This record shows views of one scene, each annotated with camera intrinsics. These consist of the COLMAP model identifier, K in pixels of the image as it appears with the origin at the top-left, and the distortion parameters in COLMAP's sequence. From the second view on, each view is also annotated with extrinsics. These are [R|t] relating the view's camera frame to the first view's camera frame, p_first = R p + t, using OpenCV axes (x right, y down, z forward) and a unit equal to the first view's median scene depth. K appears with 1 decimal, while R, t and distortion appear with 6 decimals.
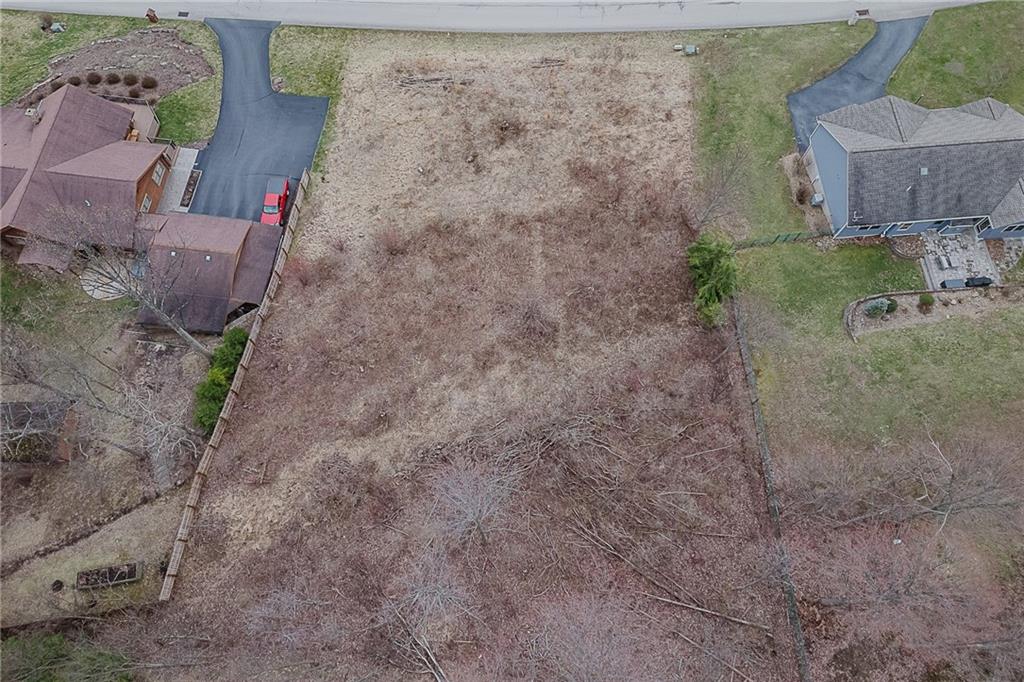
lens RADIAL K [[725.4, 0, 496.6], [0, 725.4, 338.4], [0, 0, 1]] dist [0.061486, -0.054680]
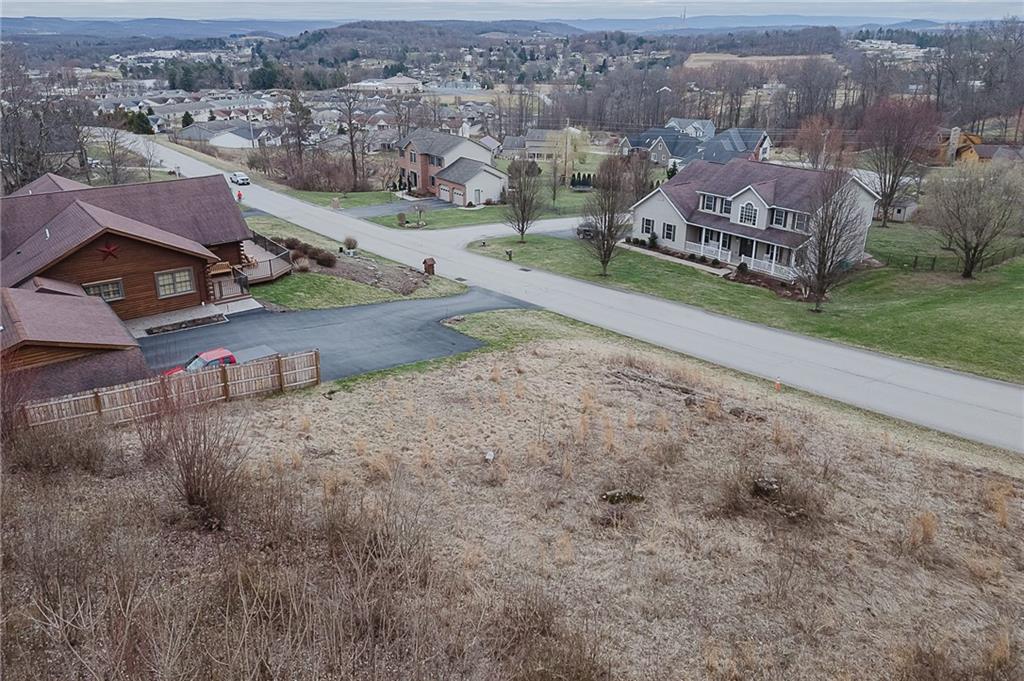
lens RADIAL K [[733.7, 0, 478.3], [0, 733.7, 336.4], [0, 0, 1]] dist [0.061621, -0.059564]
pose [[0.692554, 0.286823, -0.661892, 0.122964], [-0.675477, 0.579885, -0.455482, -0.087950], [0.253179, 0.762539, 0.595344, 0.705005]]
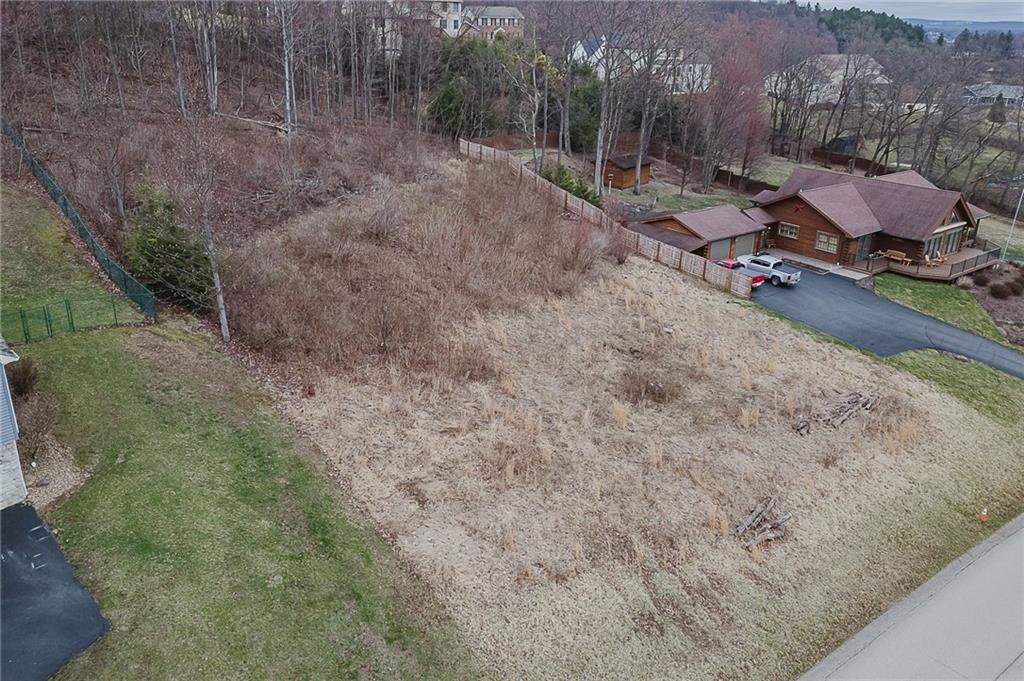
lens RADIAL K [[725.4, 0, 496.6], [0, 725.4, 337.9], [0, 0, 1]] dist [0.061486, -0.054680]
pose [[-0.728280, 0.269681, -0.629985, 0.418862], [-0.642150, 0.052426, 0.764785, -0.622880], [0.239276, 0.961522, 0.134994, 0.857846]]
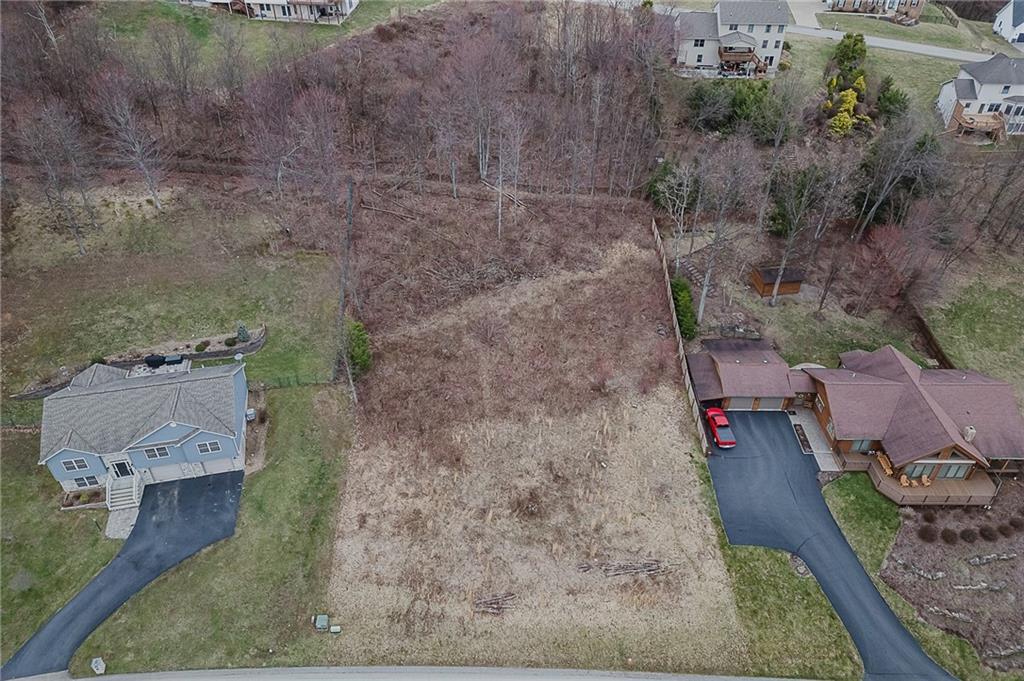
lens RADIAL K [[719.2, 0, 517.1], [0, 719.2, 338.4], [0, 0, 1]] dist [0.057588, -0.048007]
pose [[-0.990900, 0.089070, -0.100911, 0.107558], [-0.122360, -0.283759, 0.951057, -1.131510], [0.056076, 0.954750, 0.292076, 0.498286]]
